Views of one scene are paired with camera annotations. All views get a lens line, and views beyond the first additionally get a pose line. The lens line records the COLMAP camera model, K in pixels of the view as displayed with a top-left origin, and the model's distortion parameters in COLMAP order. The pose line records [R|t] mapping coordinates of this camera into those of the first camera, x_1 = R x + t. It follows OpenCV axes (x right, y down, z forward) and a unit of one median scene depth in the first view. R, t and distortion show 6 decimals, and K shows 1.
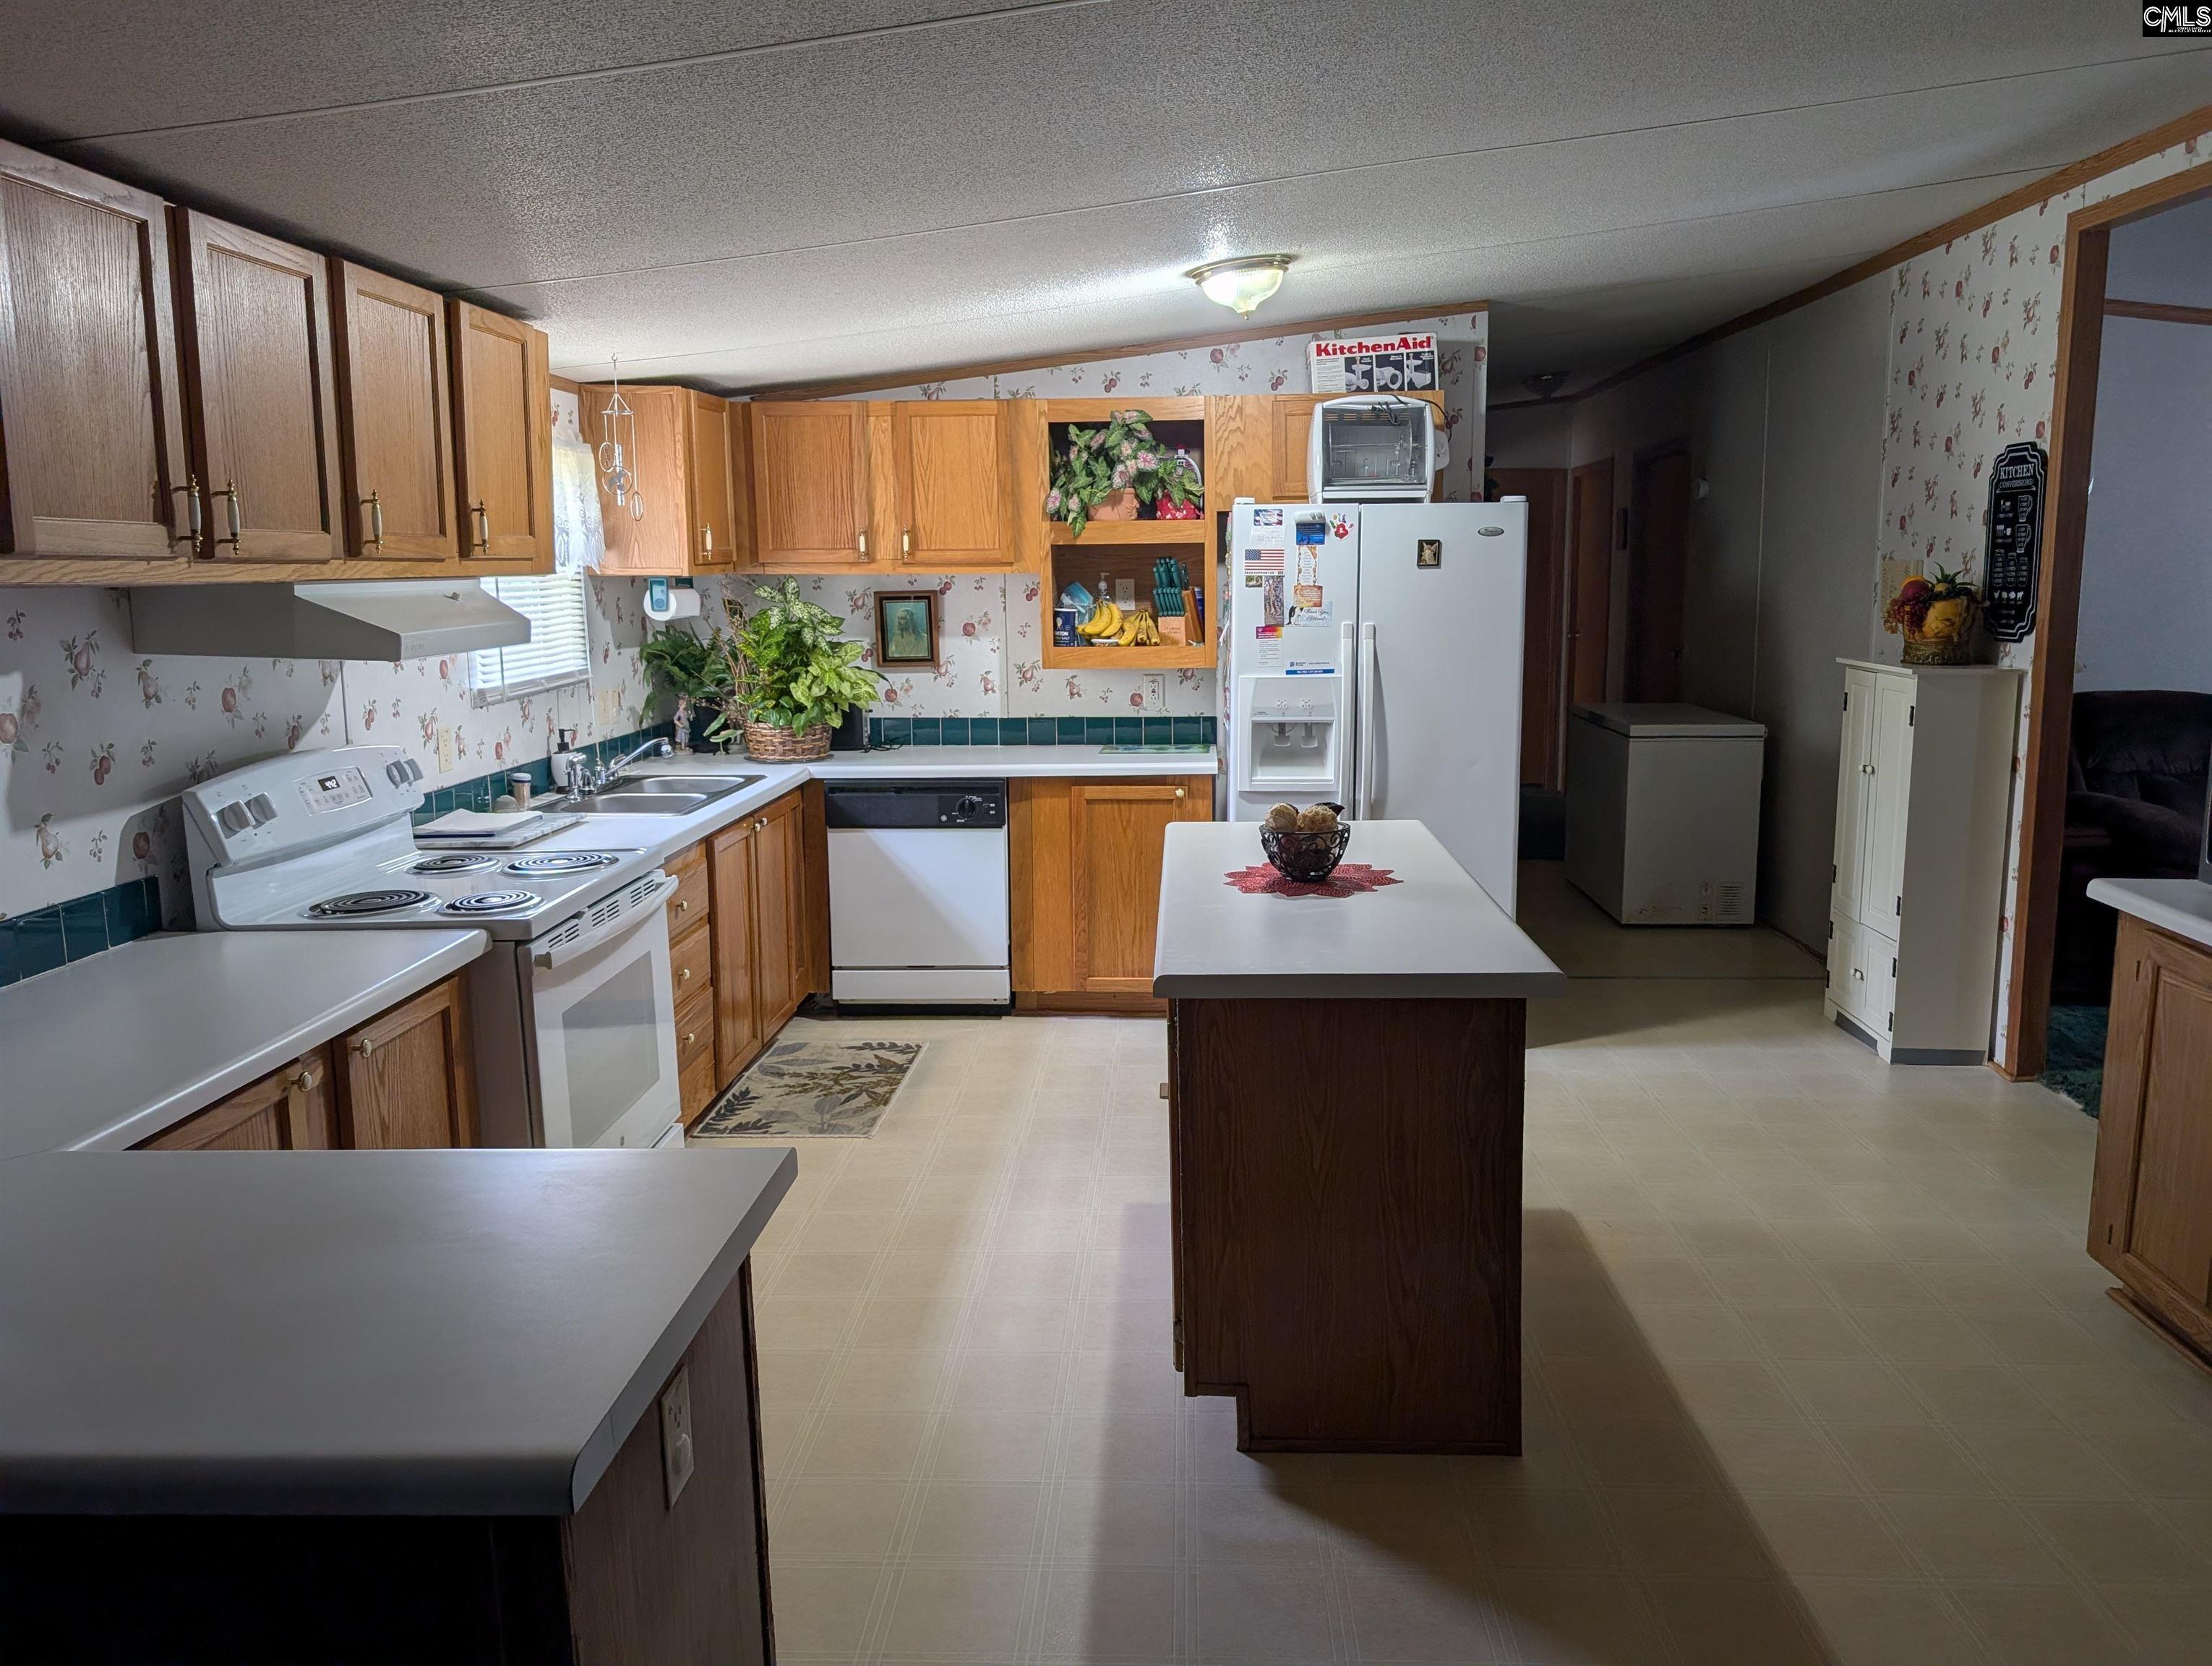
lens RADIAL K [[1628.9, 0, 1111.8], [0, 1628.9, 822.9], [0, 0, 1]] dist [0.009056, 0.012262]
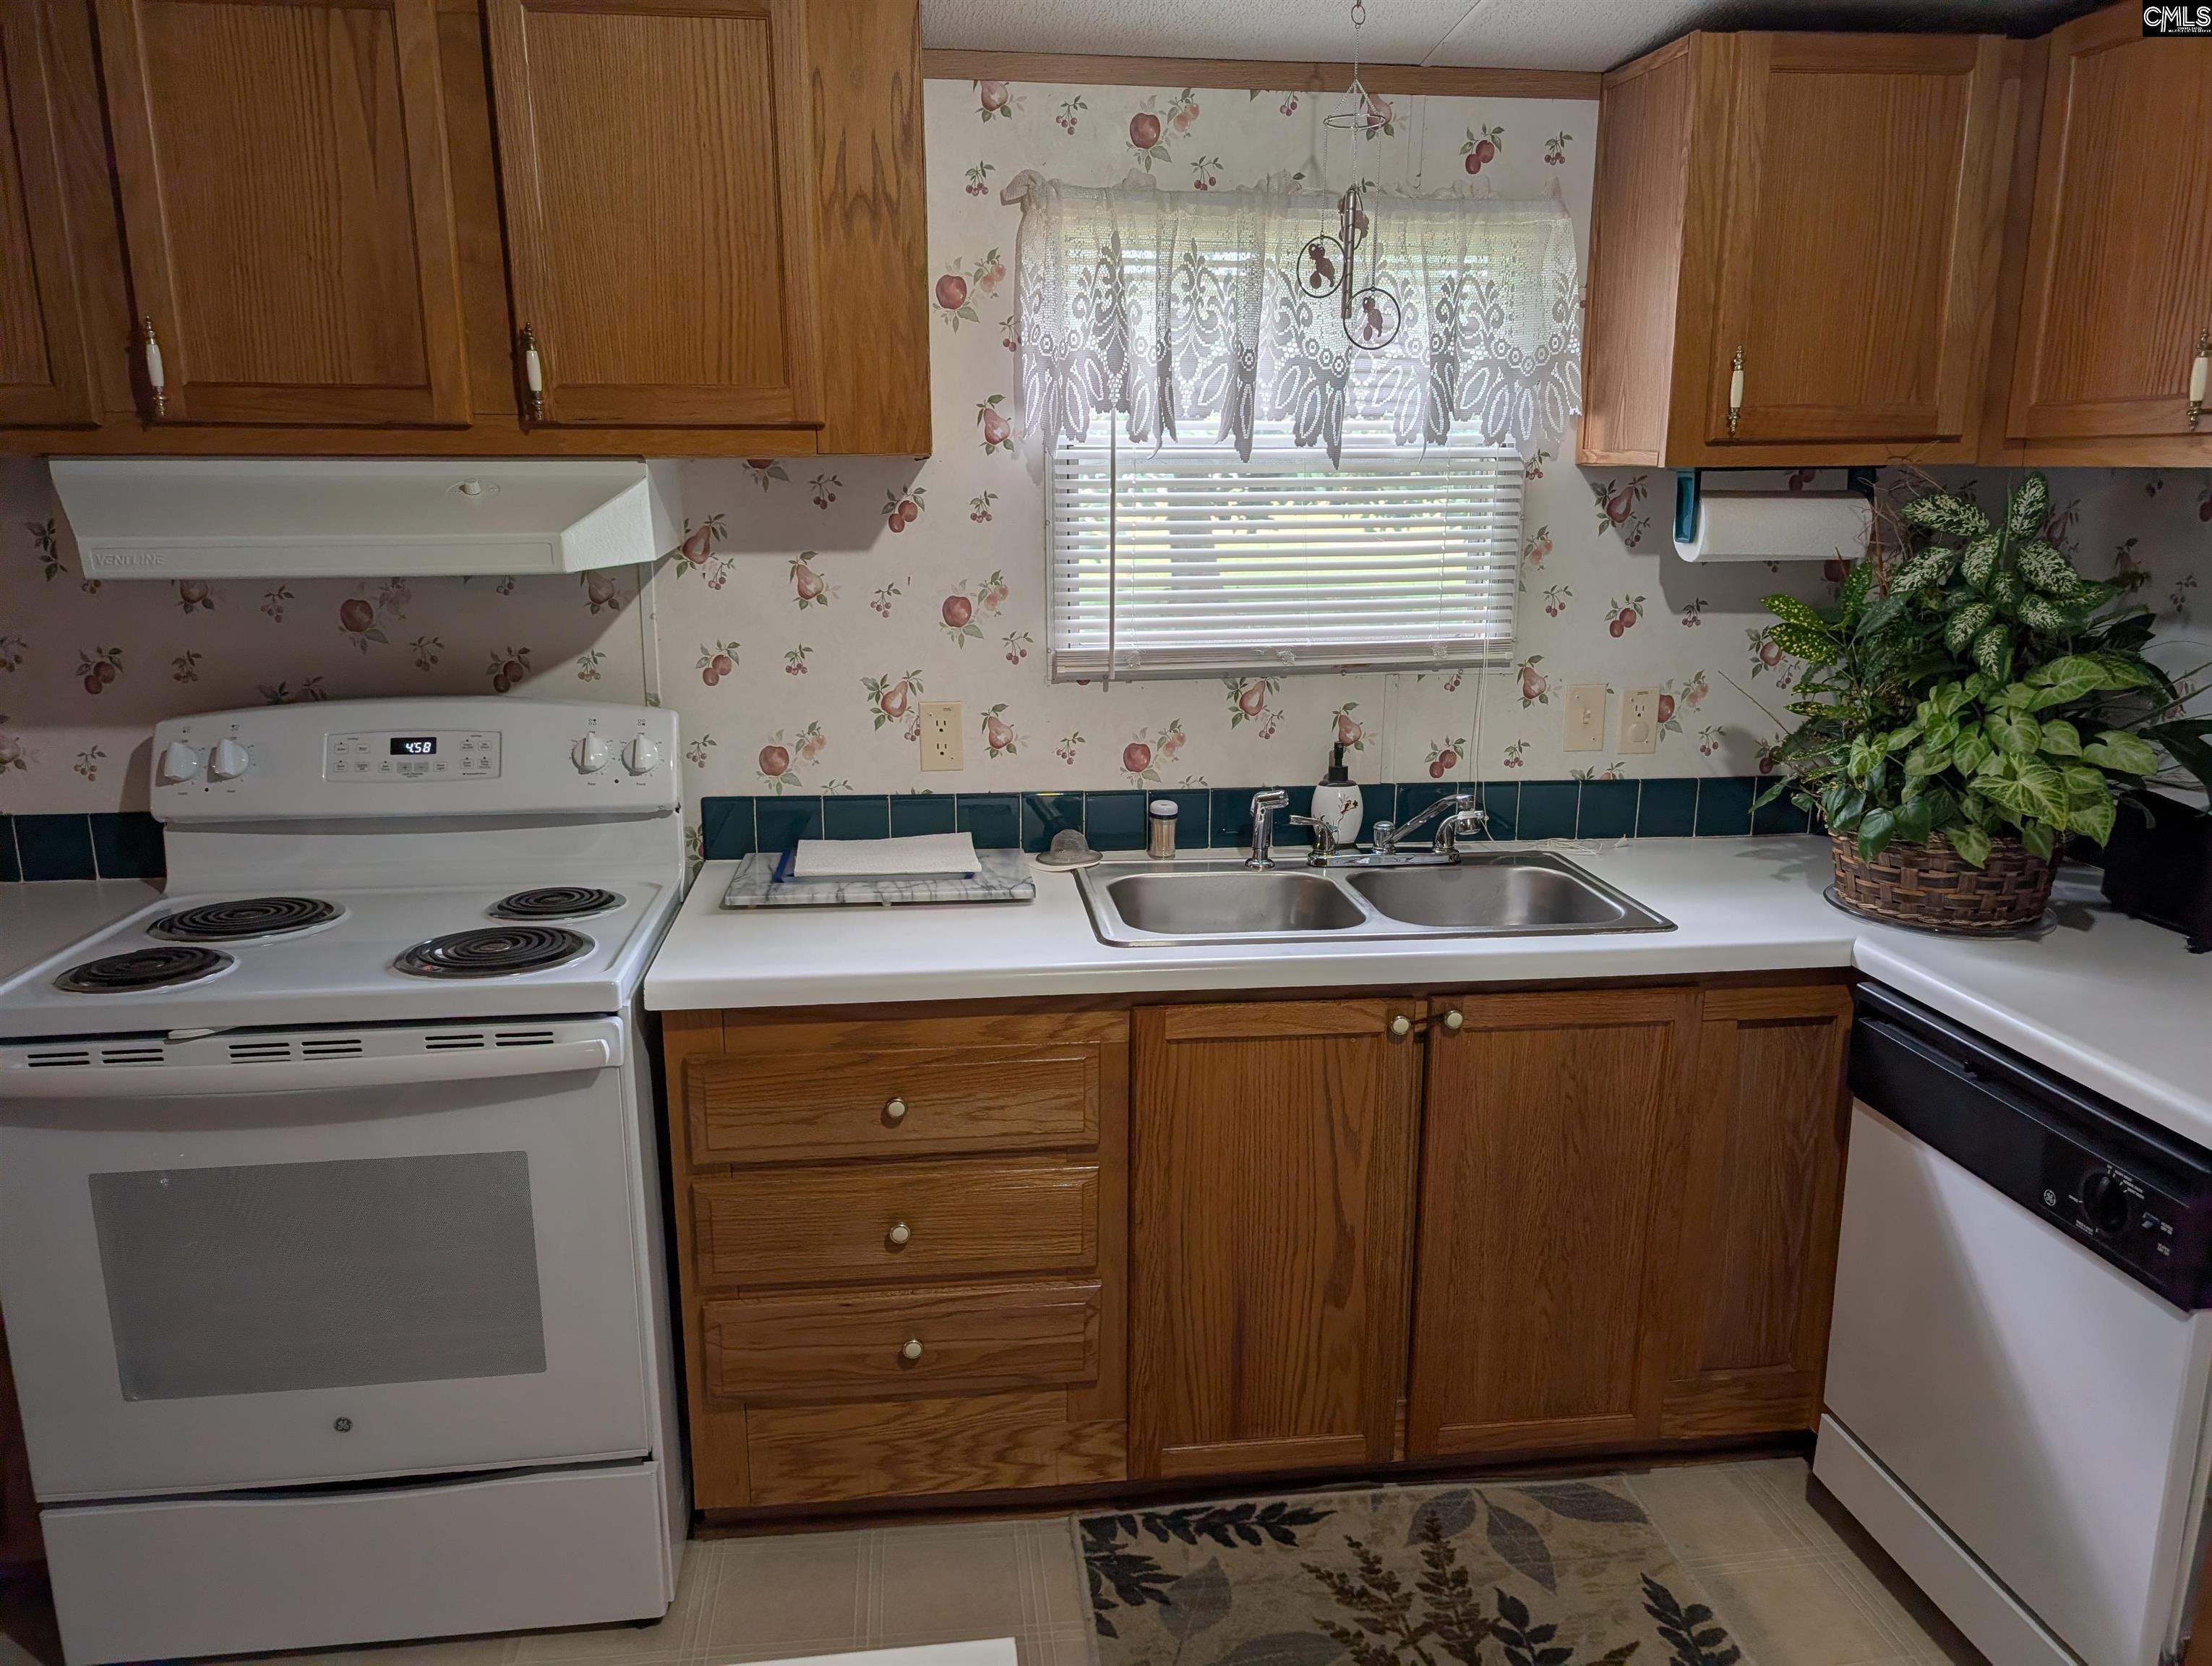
lens RADIAL K [[1628.9, 0, 1115.4], [0, 1628.9, 848.4], [0, 0, 1]] dist [0.009056, 0.012262]
pose [[0.174796, 0.233101, -0.956614, 0.193305], [-0.158839, 0.965522, 0.206248, -0.124993], [0.971708, 0.115896, 0.205795, 0.809902]]
